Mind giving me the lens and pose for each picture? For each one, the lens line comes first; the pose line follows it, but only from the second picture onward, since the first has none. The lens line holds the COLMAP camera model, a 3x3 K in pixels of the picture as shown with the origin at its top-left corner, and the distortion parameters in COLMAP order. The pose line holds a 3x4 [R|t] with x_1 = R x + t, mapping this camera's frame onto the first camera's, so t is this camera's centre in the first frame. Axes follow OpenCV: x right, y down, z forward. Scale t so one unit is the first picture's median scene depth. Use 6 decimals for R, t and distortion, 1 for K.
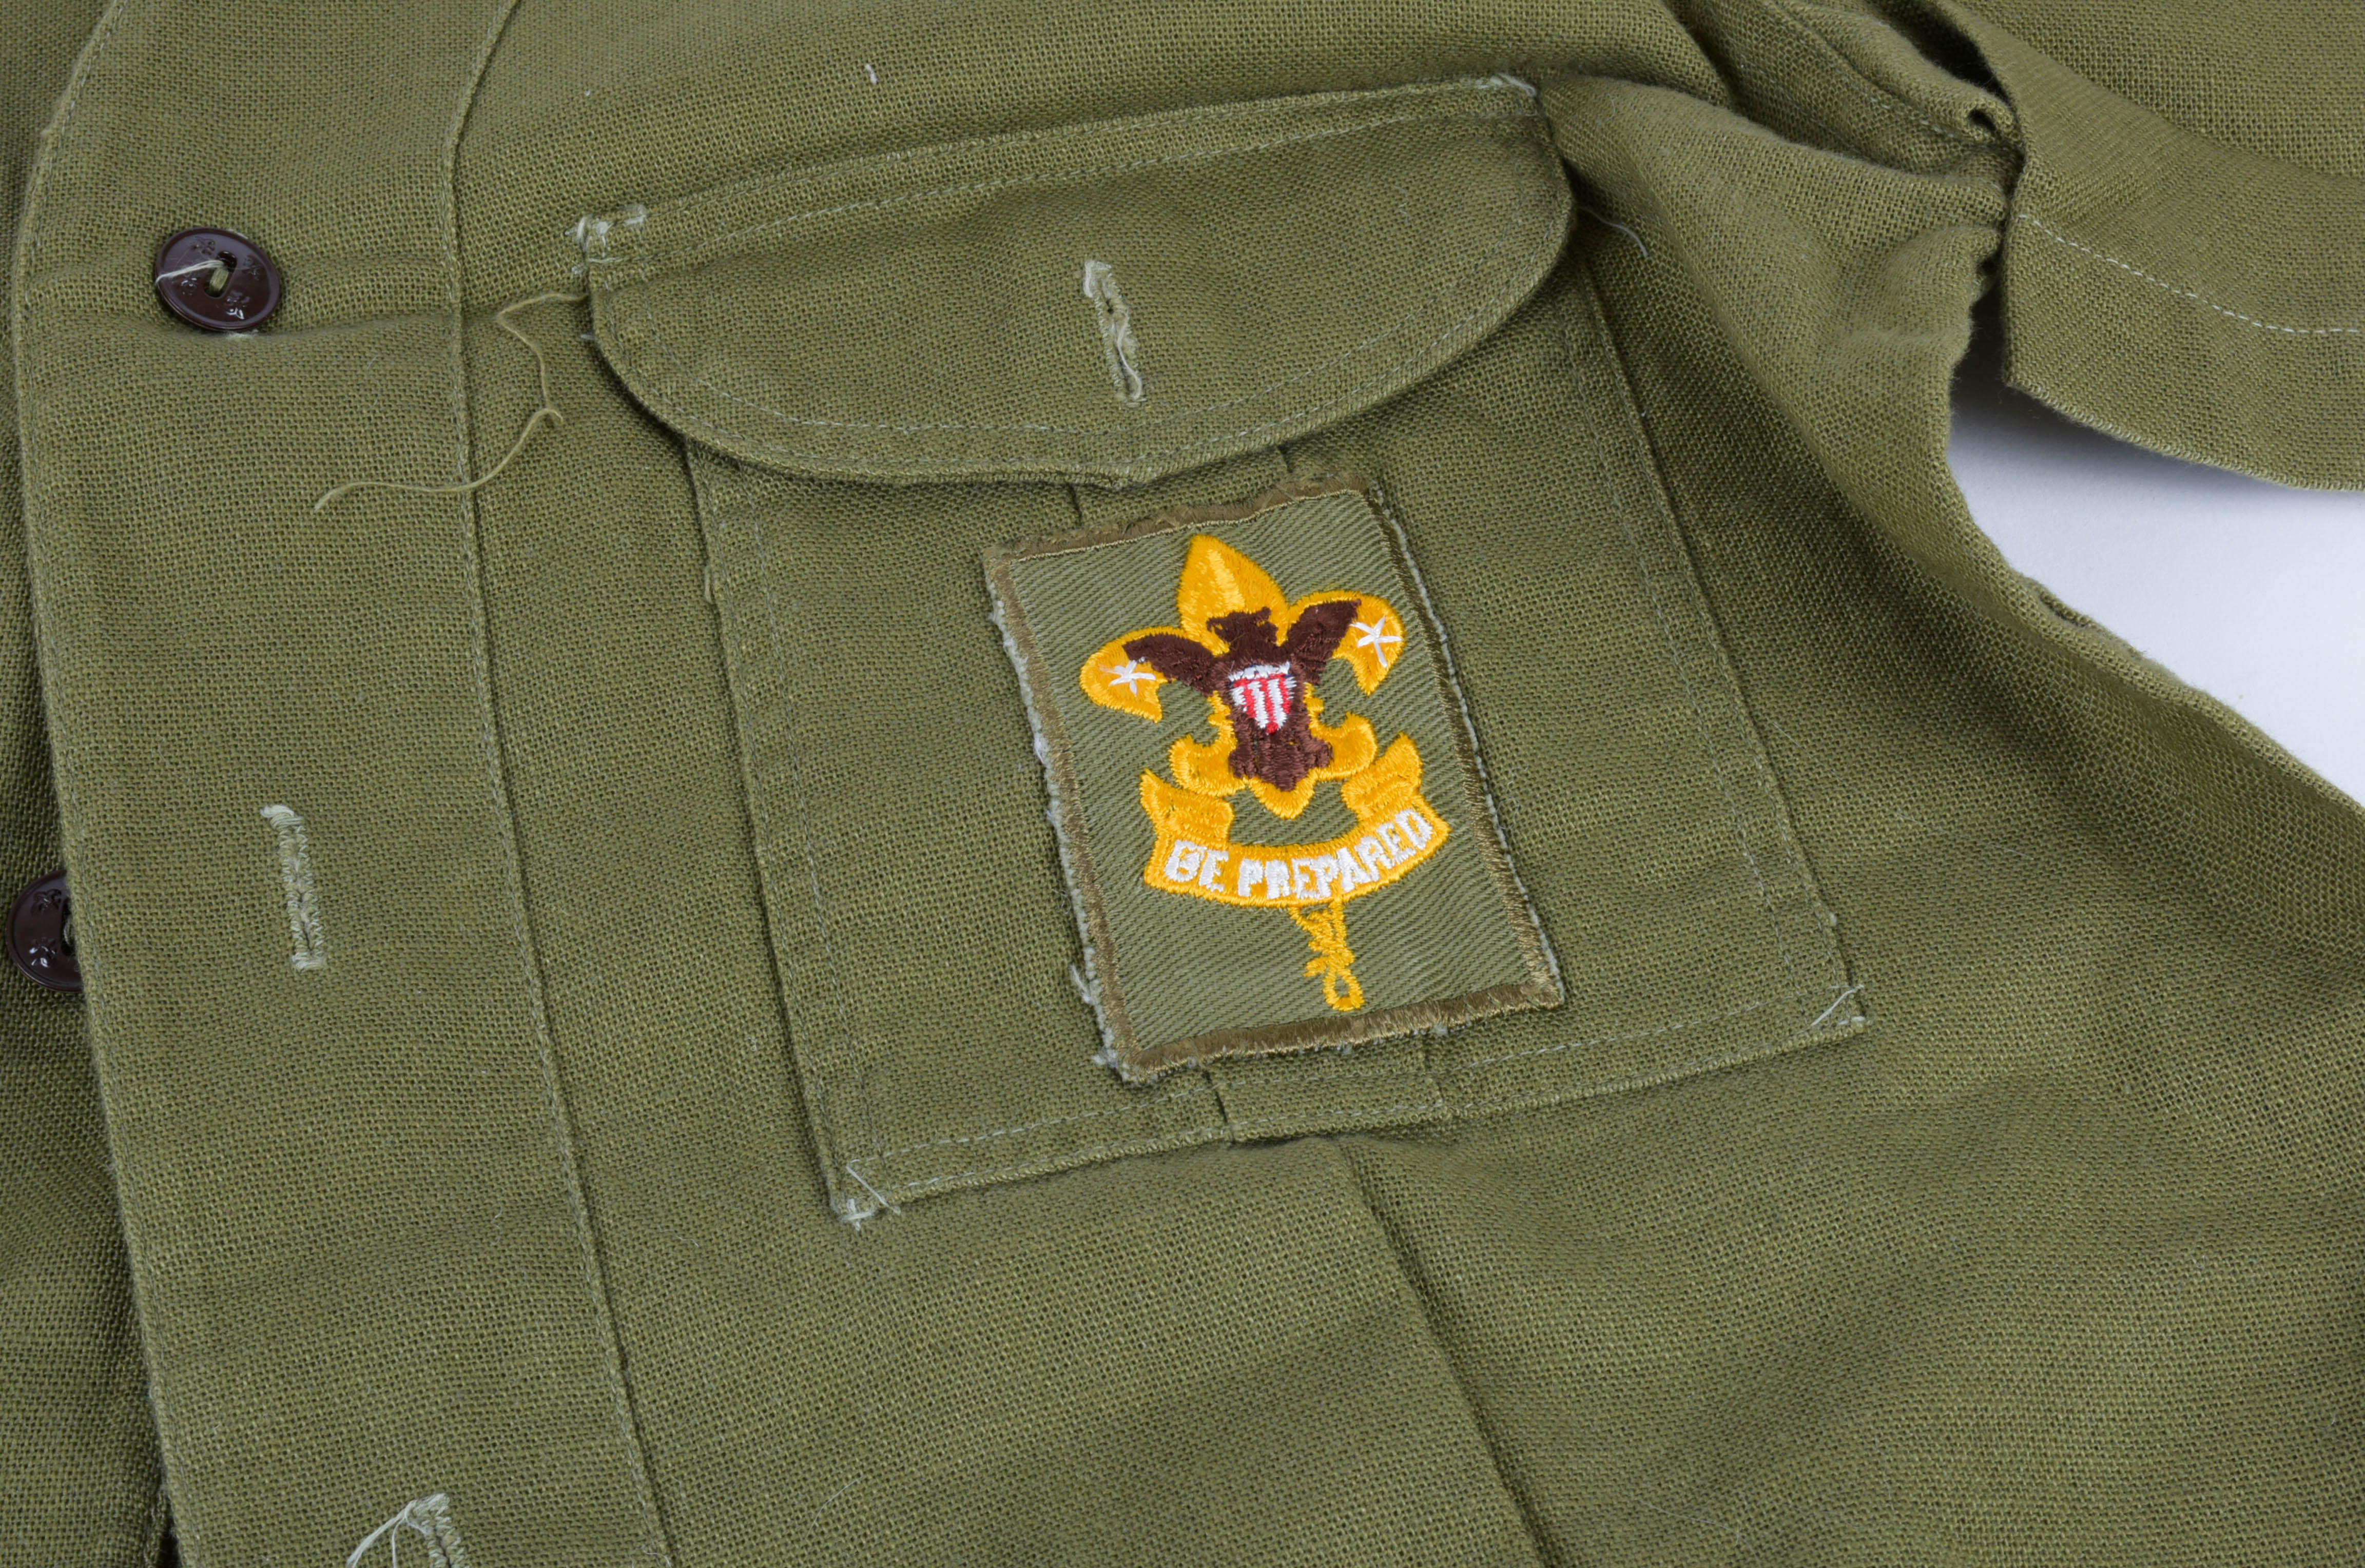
lens RADIAL K [[4374.9, 0, 1182.5], [0, 4374.9, 784.0], [0, 0, 1]] dist [-0.031690, 0.108235]
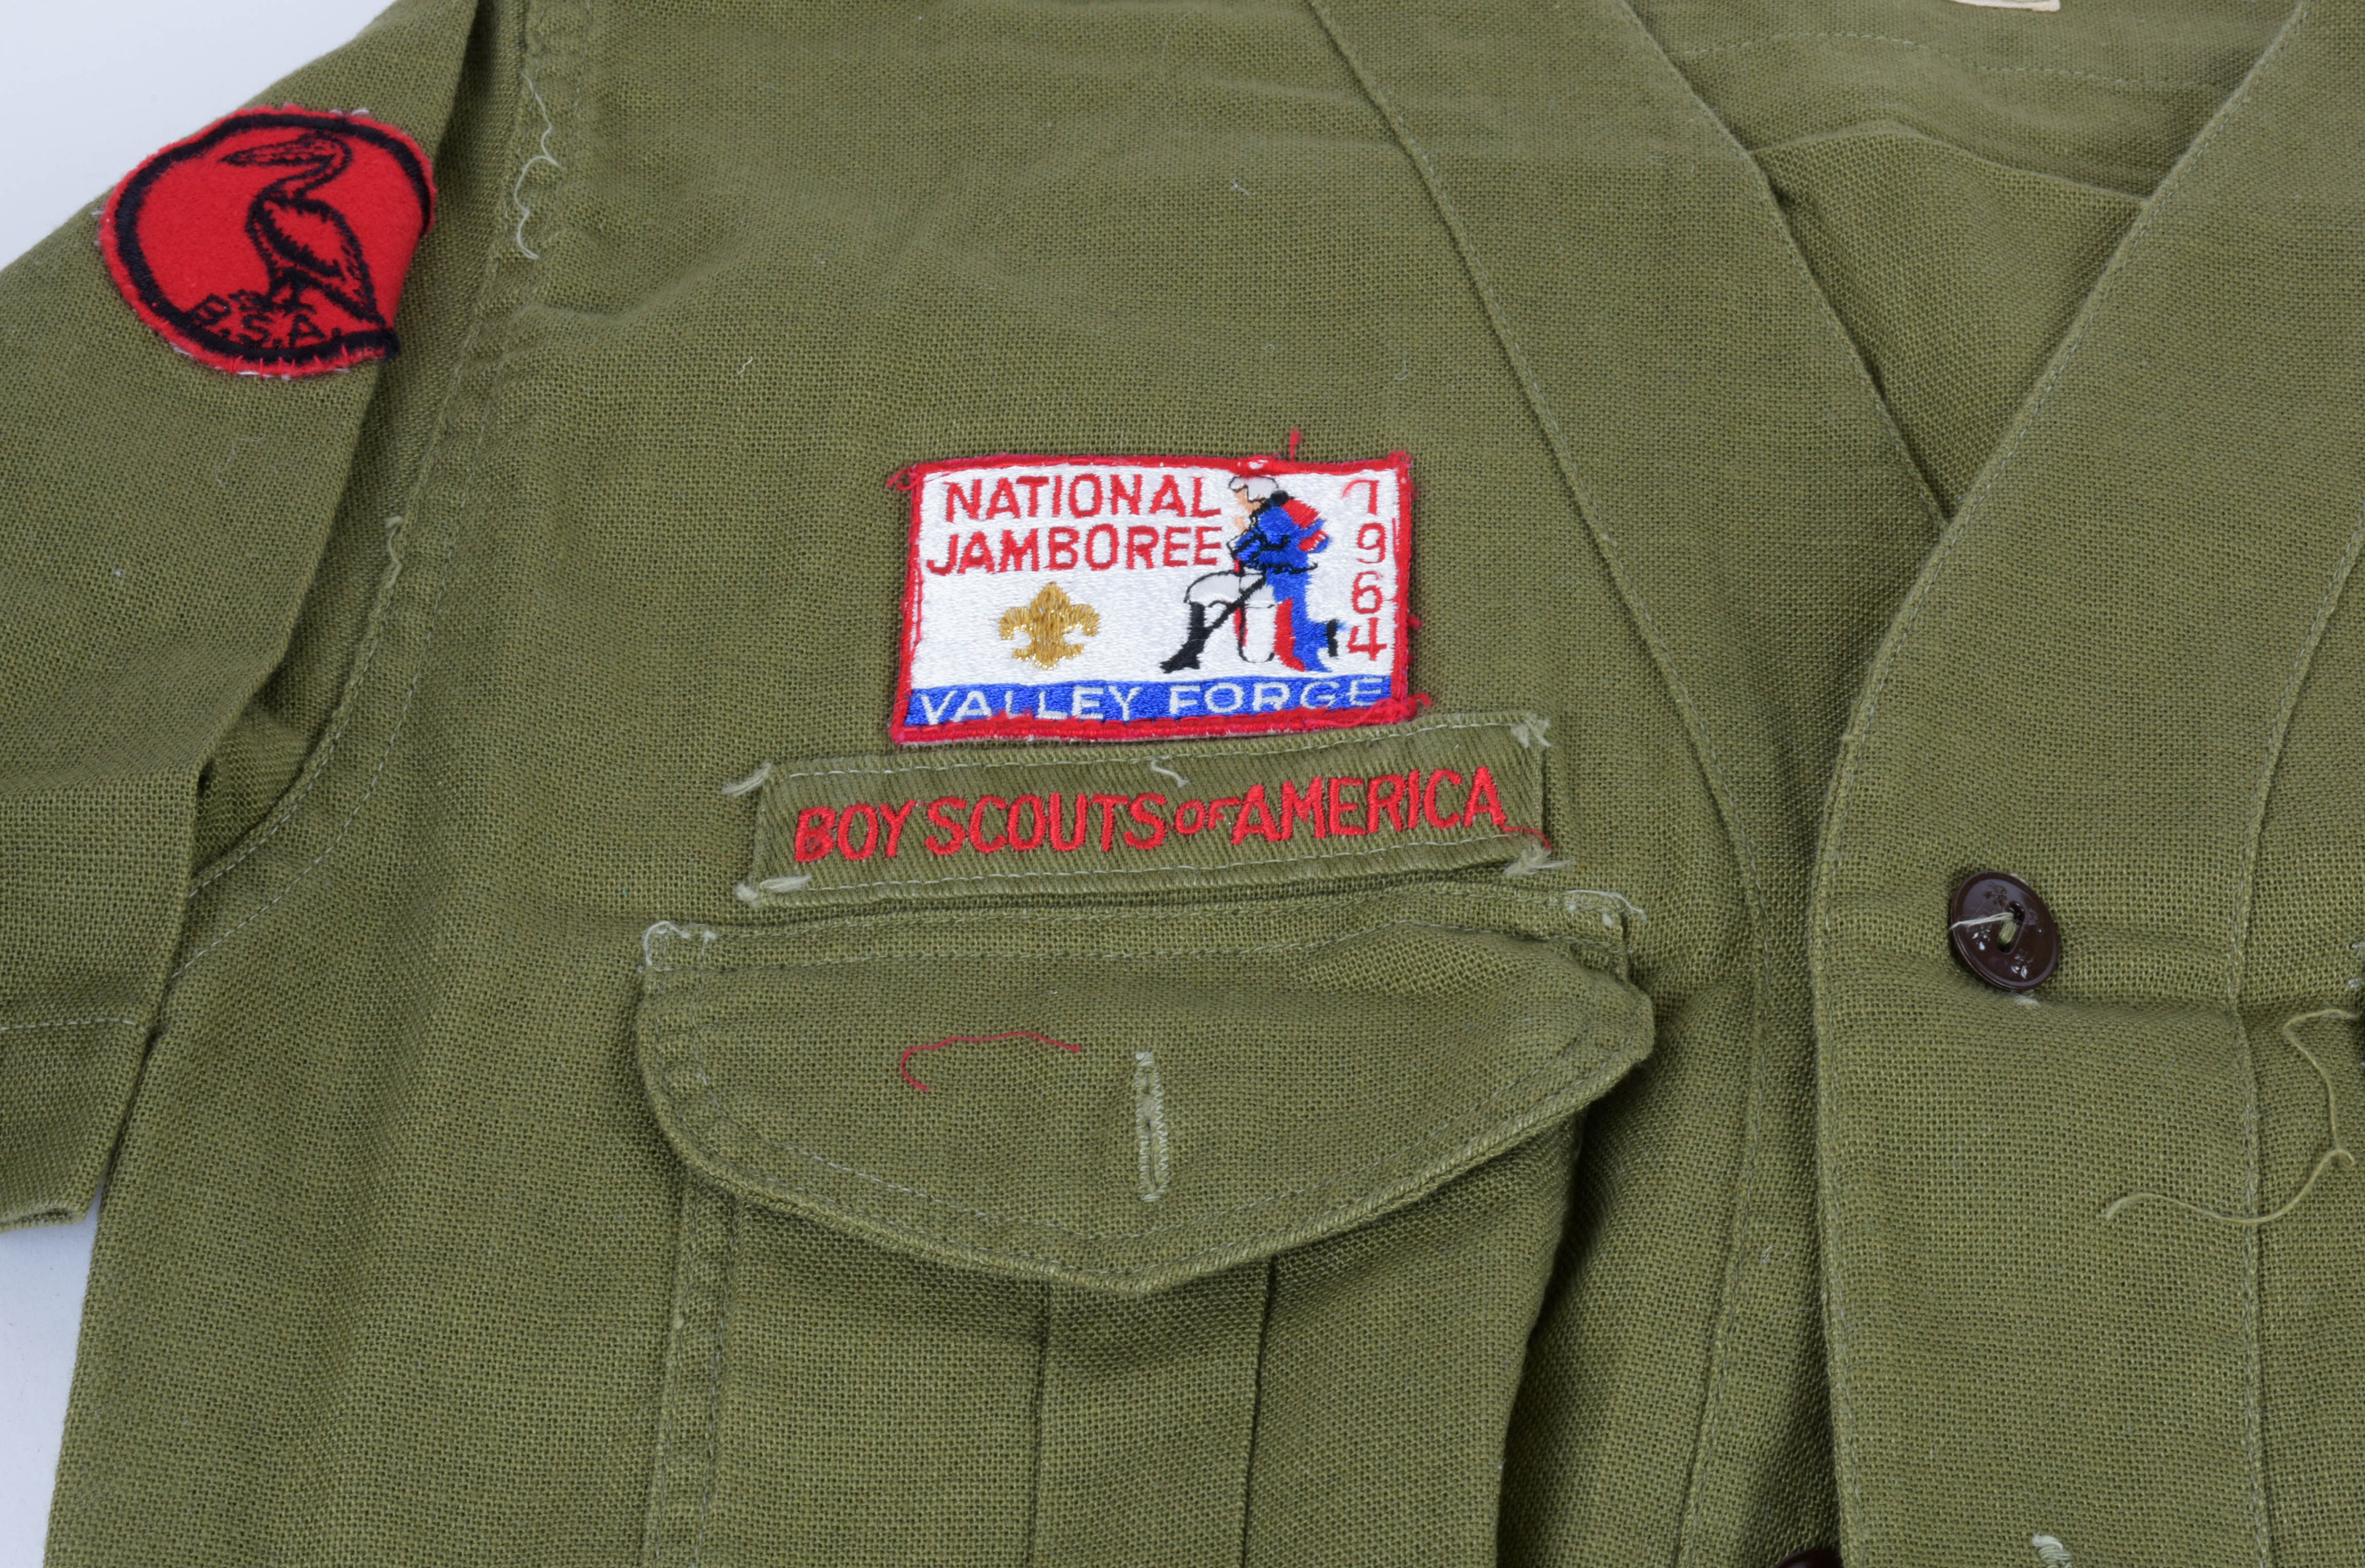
lens RADIAL K [[4374.9, 0, 1182.5], [0, 4374.9, 784.0], [0, 0, 1]] dist [-0.031690, 0.108235]
pose [[0.972855, 0.202198, -0.112558, -0.303092], [-0.201680, 0.979319, 0.016095, -0.129255], [0.113485, 0.007043, 0.993515, 0.007966]]
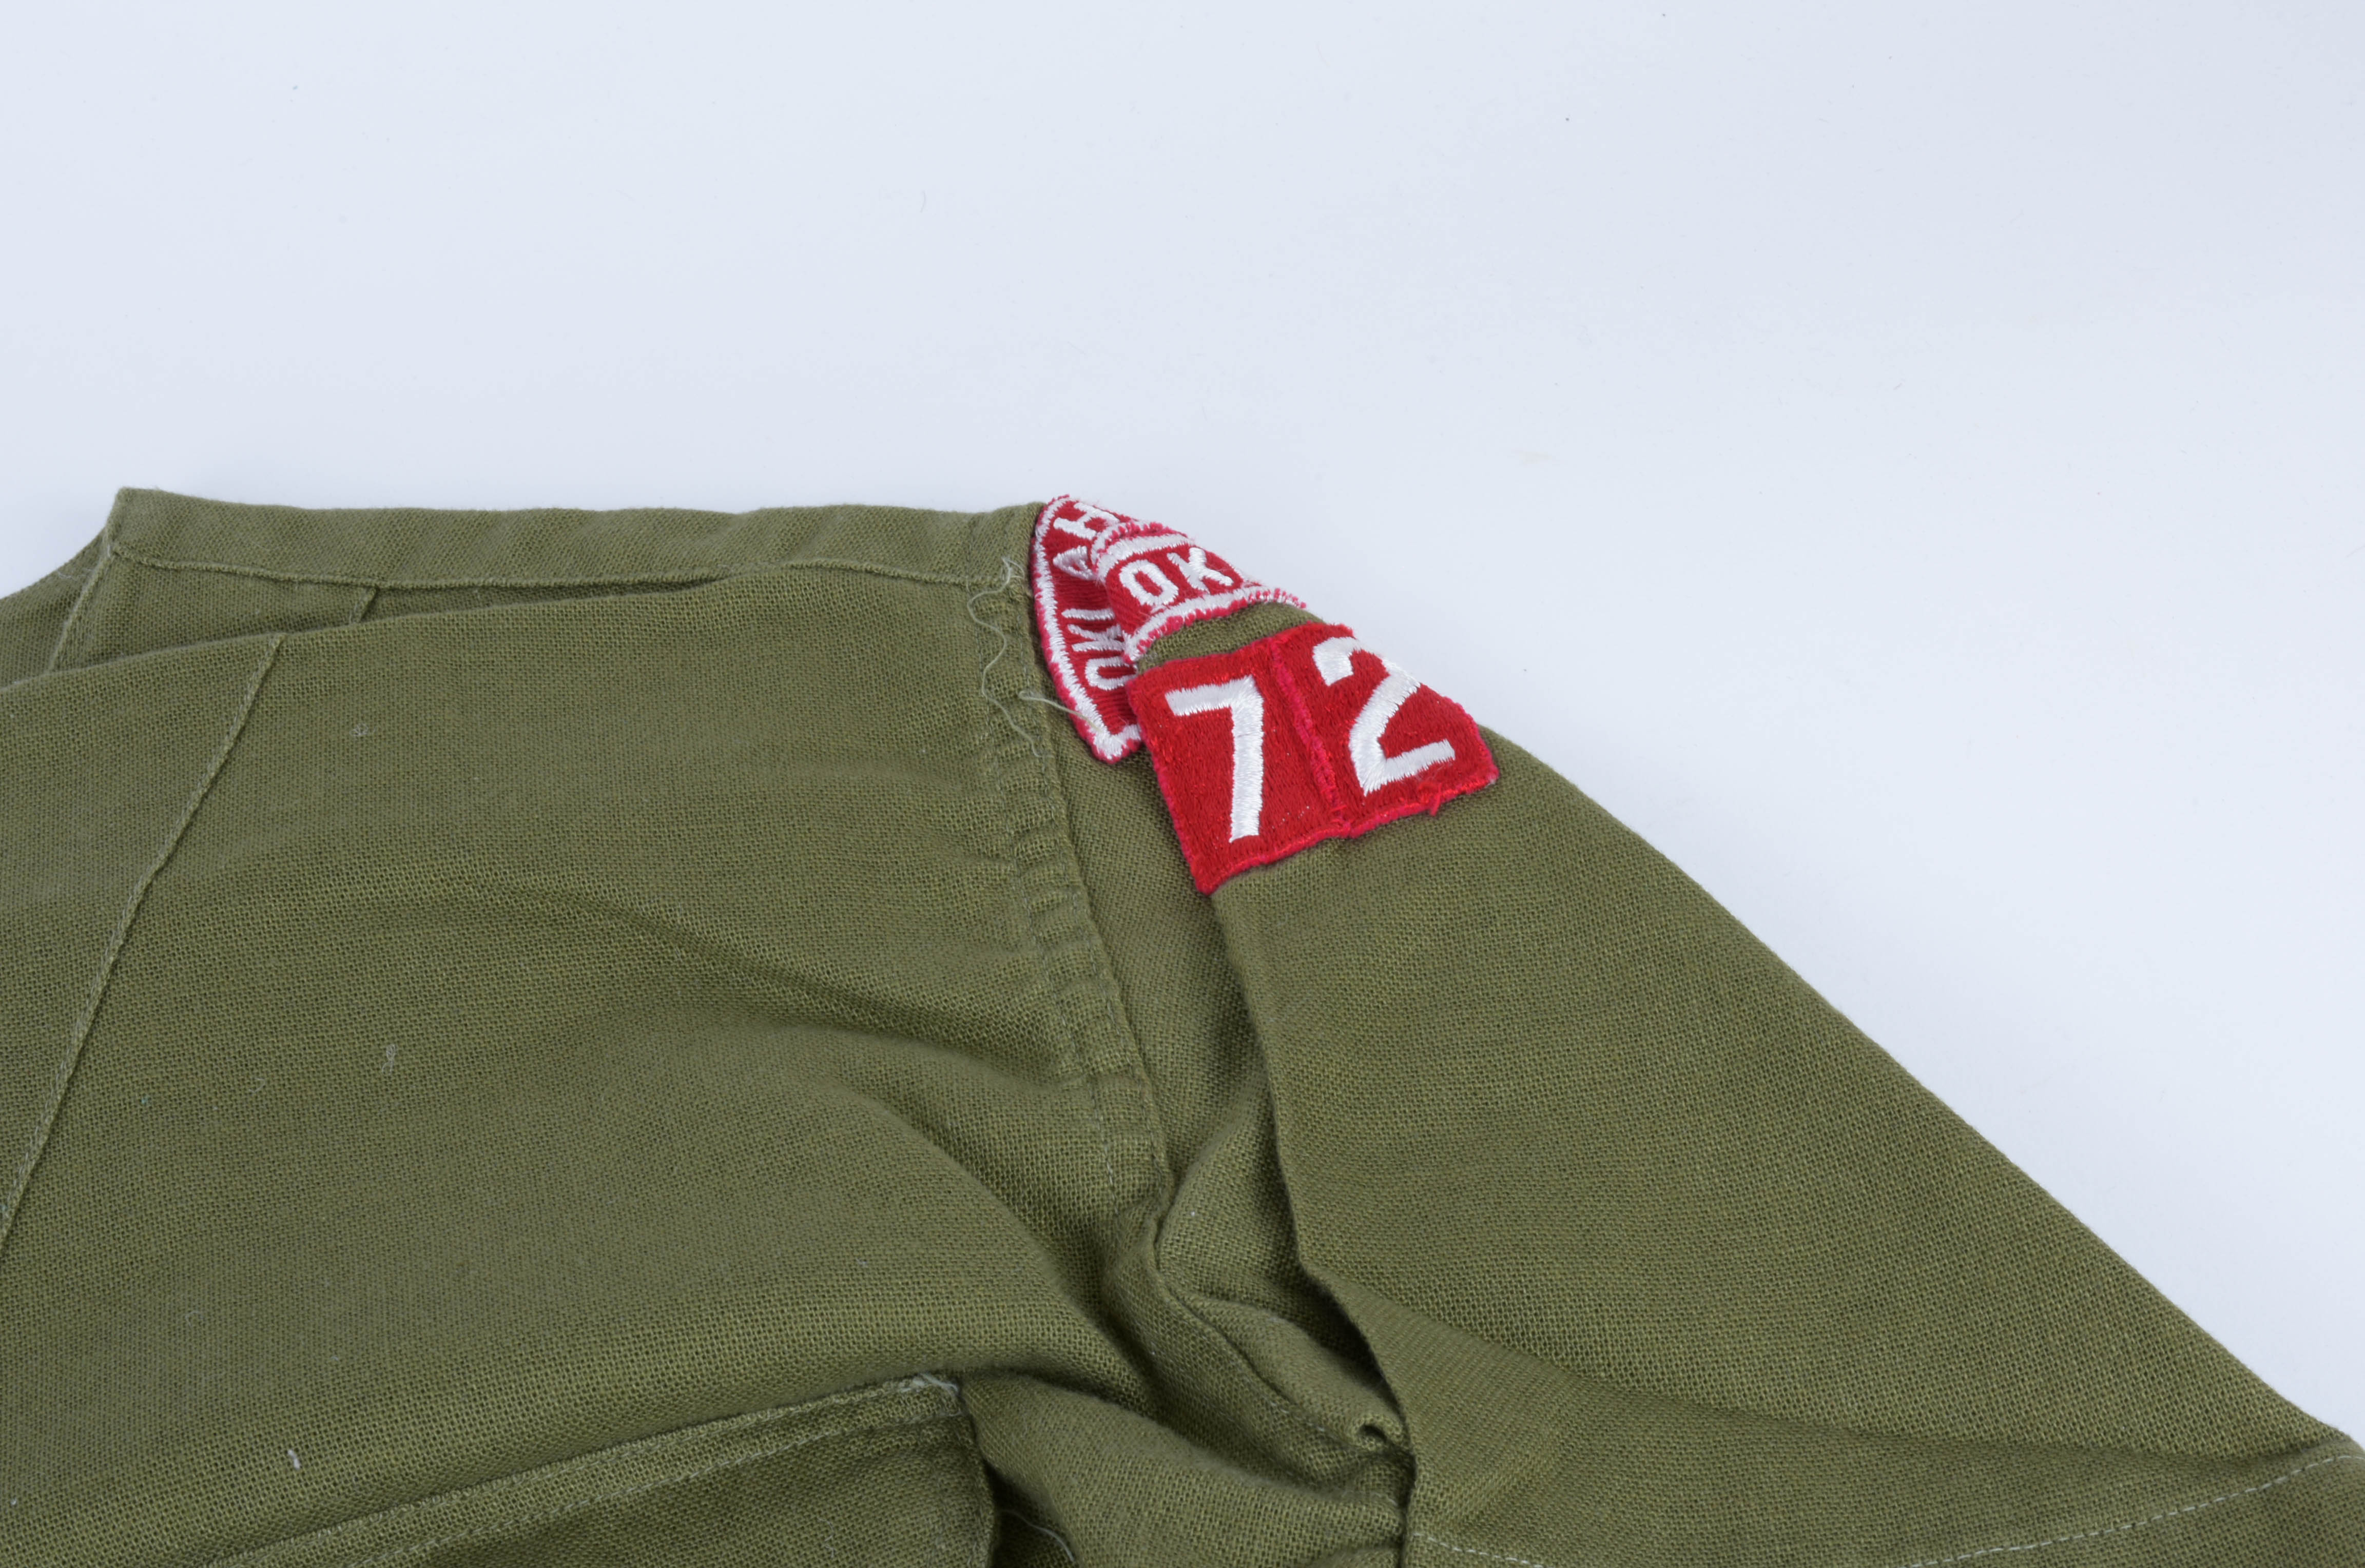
lens RADIAL K [[4374.9, 0, 1182.5], [0, 4374.9, 784.0], [0, 0, 1]] dist [-0.031690, 0.108235]
pose [[0.994180, -0.086935, 0.063625, 0.085663], [0.093749, 0.989118, -0.113389, -0.189396], [-0.053075, 0.118694, 0.991511, -0.036881]]
